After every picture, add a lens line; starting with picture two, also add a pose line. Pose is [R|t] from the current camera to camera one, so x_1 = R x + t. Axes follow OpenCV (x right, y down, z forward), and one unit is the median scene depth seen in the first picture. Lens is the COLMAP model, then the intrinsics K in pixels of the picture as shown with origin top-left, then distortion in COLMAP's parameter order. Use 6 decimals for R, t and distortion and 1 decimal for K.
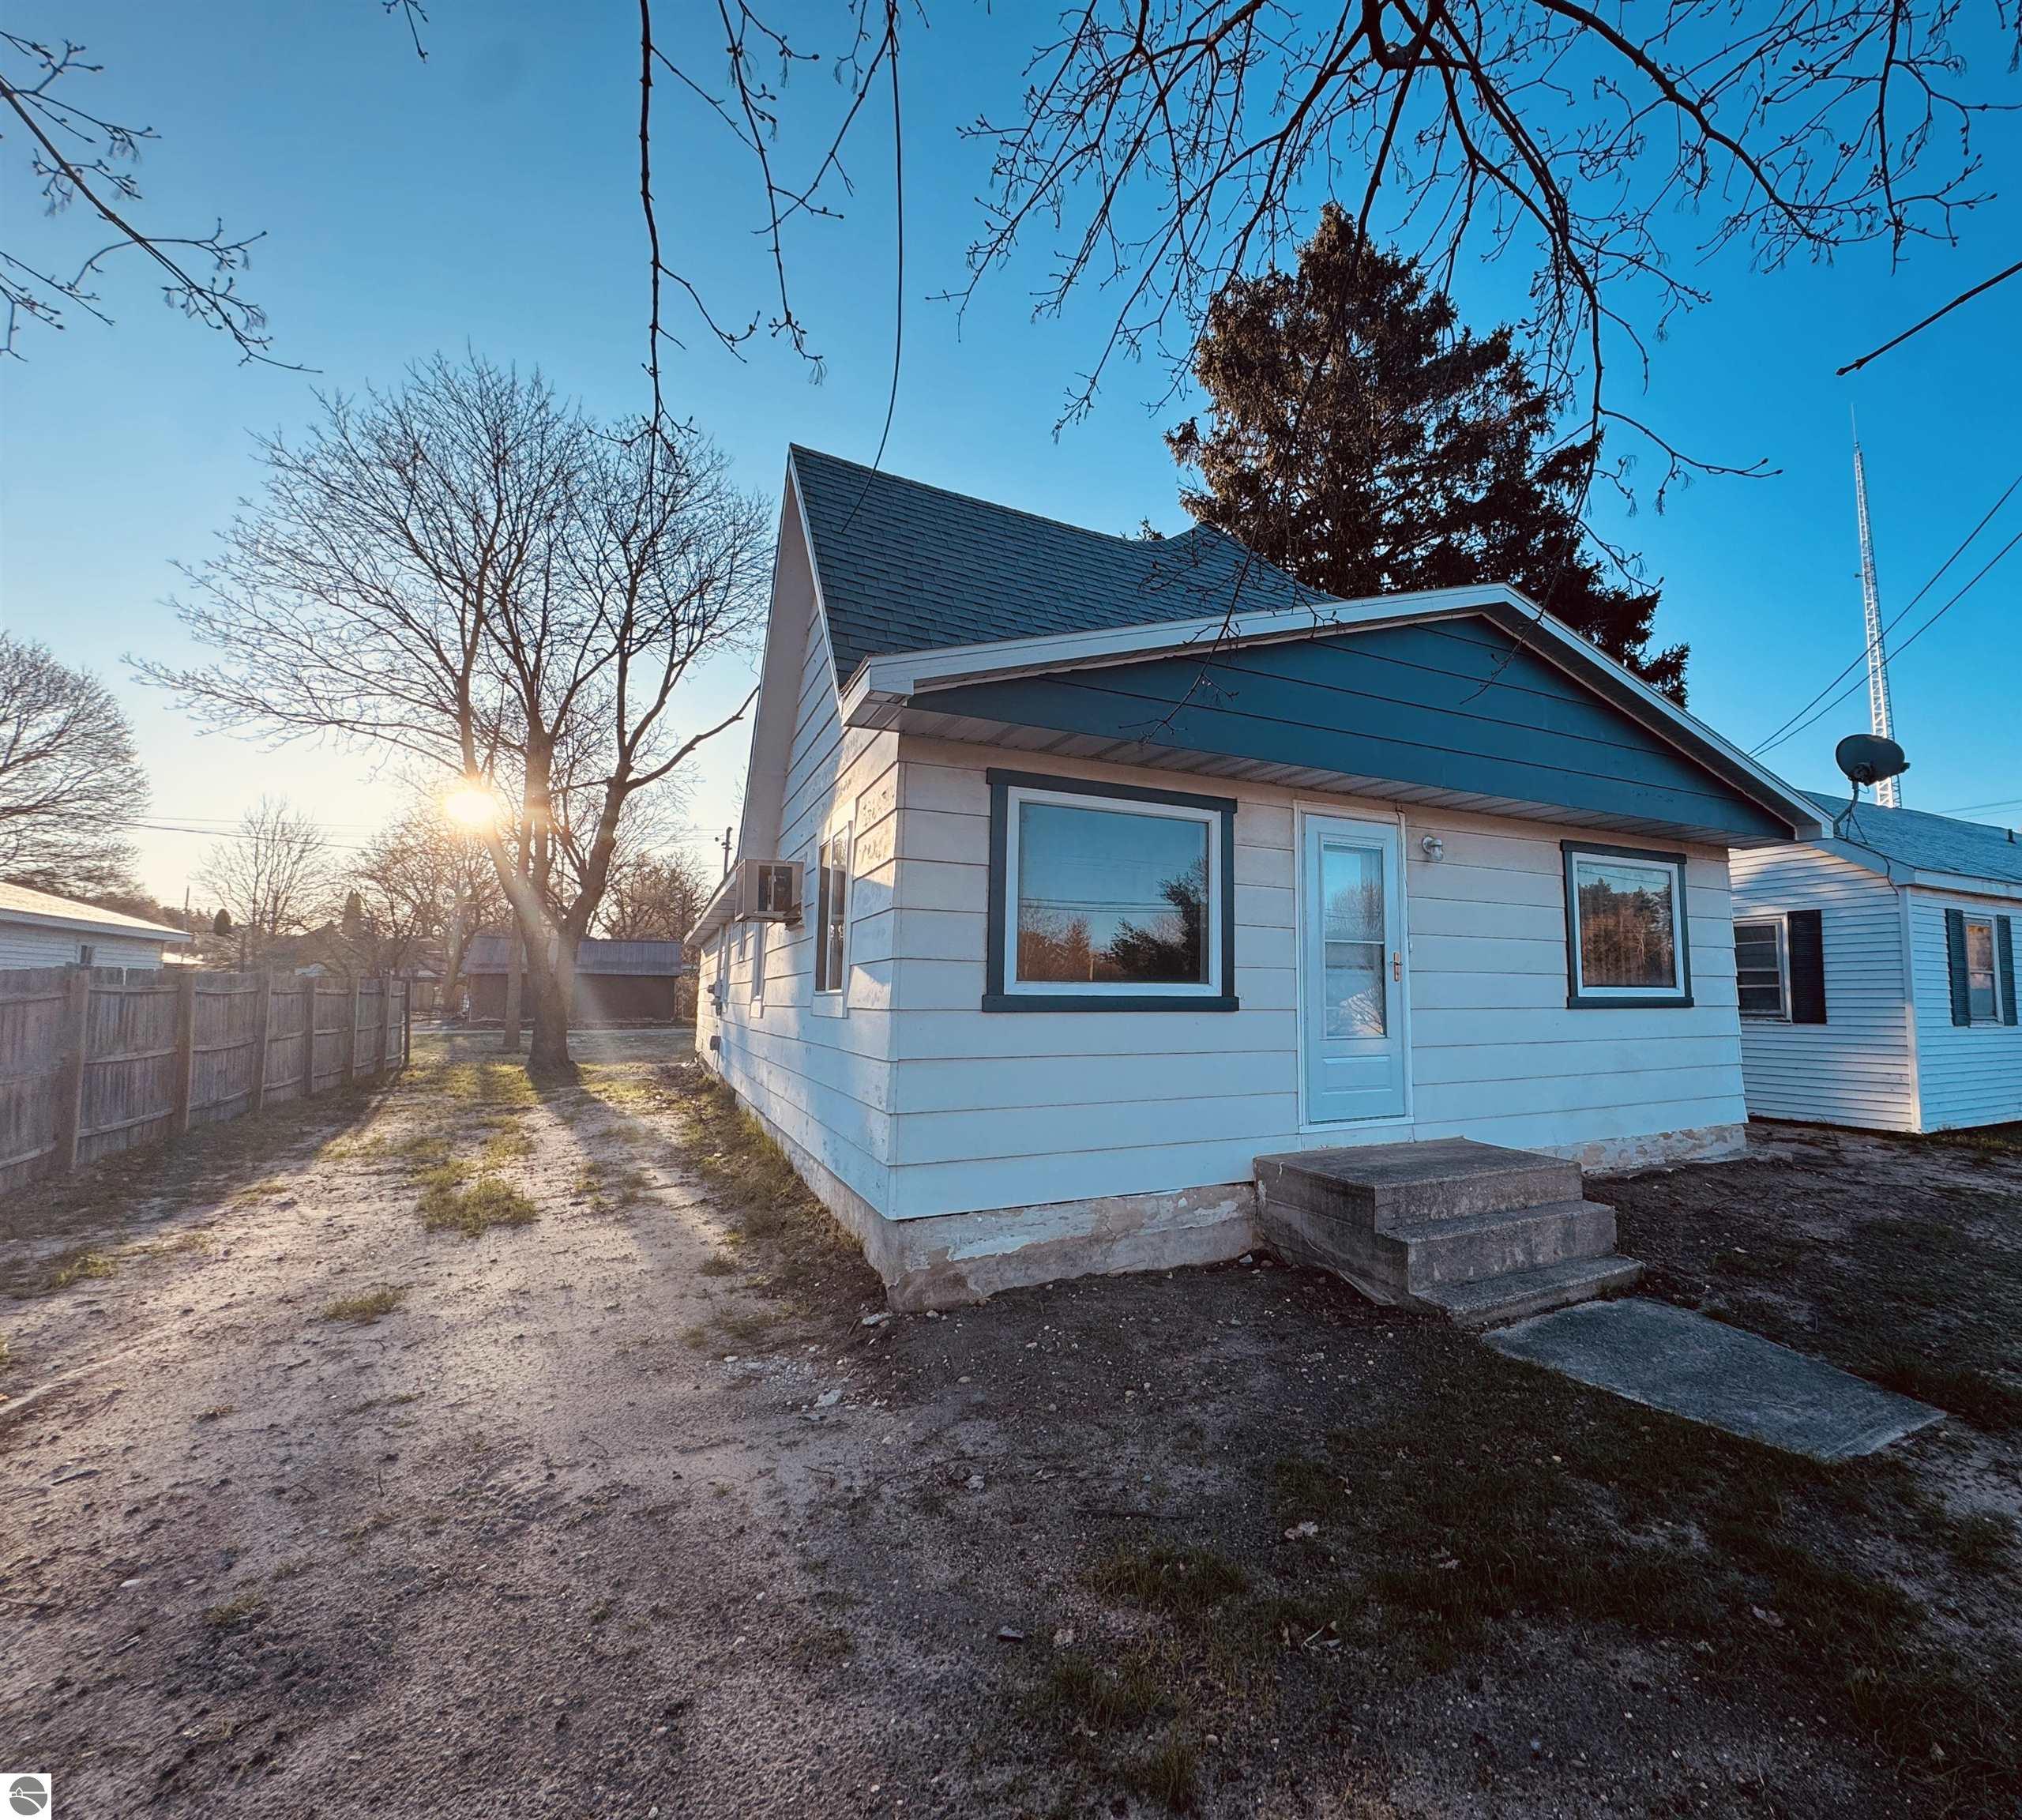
lens RADIAL K [[845.1, 0, 1129.4], [0, 845.1, 943.7], [0, 0, 1]] dist [-0.000635, -0.000046]
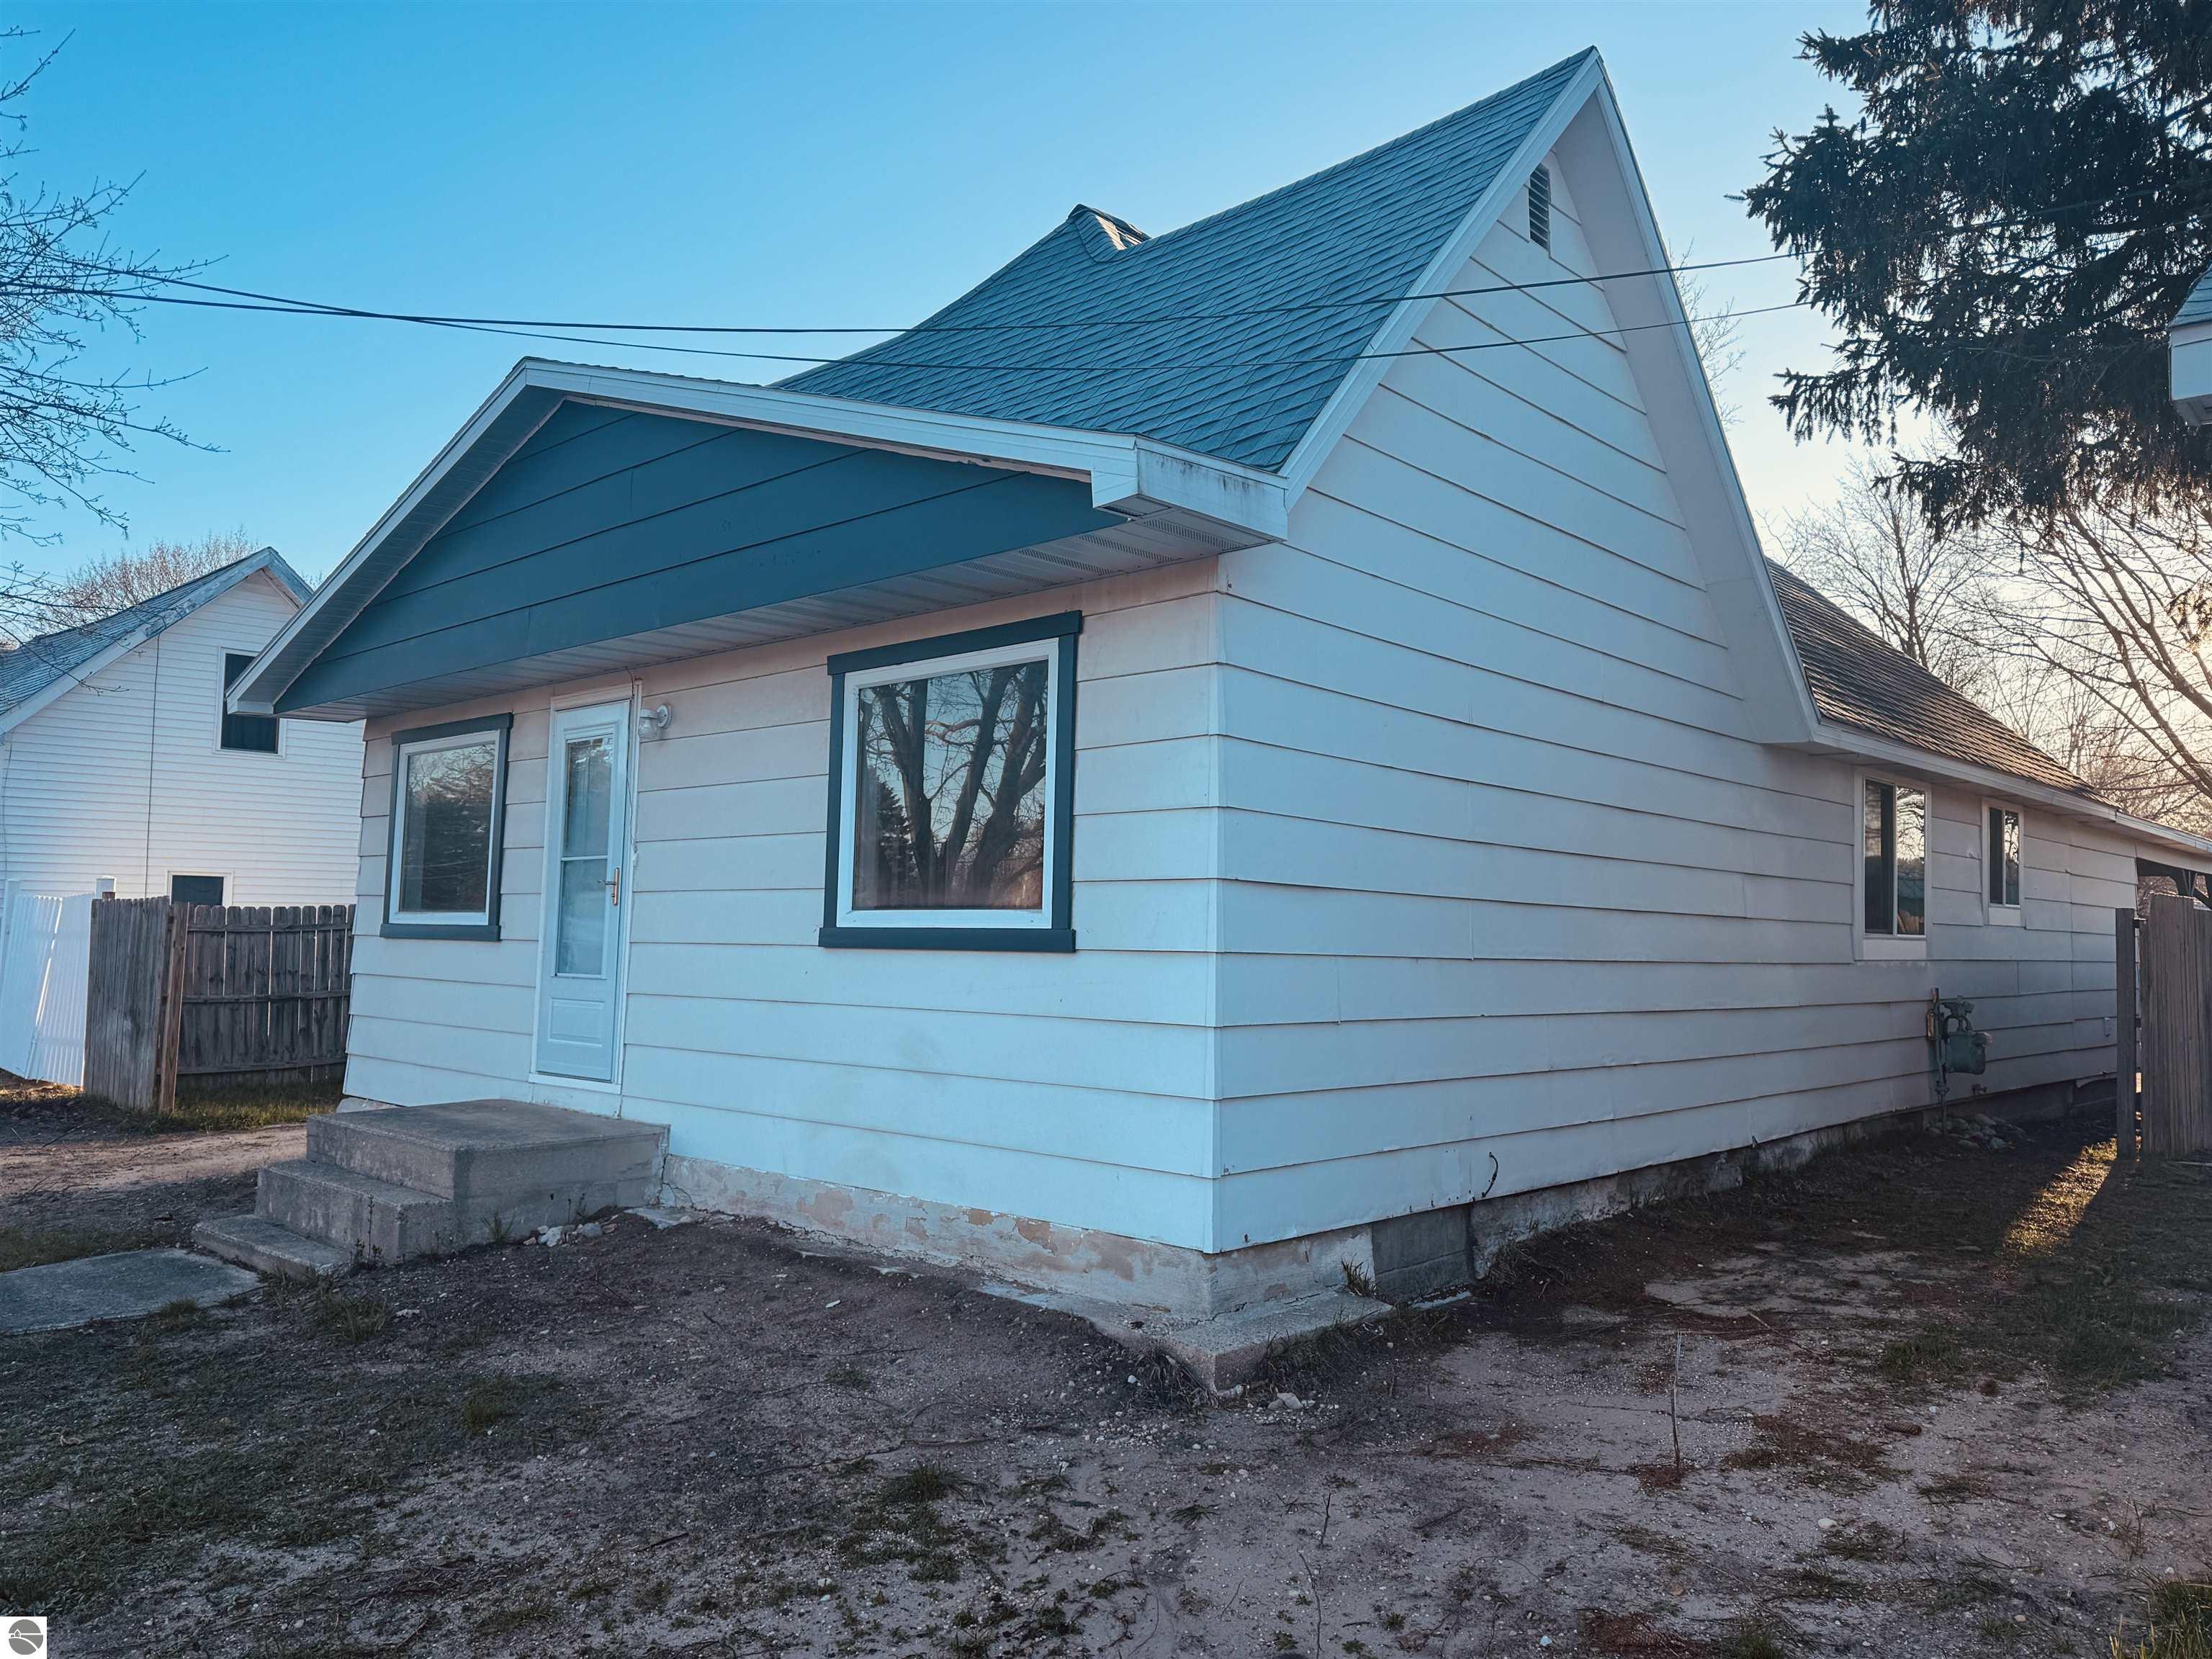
lens RADIAL K [[1572.2, 0, 1075.2], [0, 1572.2, 834.1], [0, 0, 1]] dist [0.178621, -0.368964]
pose [[0.342934, -0.055237, -0.937734, 1.817406], [0.048348, 0.997984, -0.041105, 0.058912], [0.938114, -0.031241, 0.344914, 0.893954]]
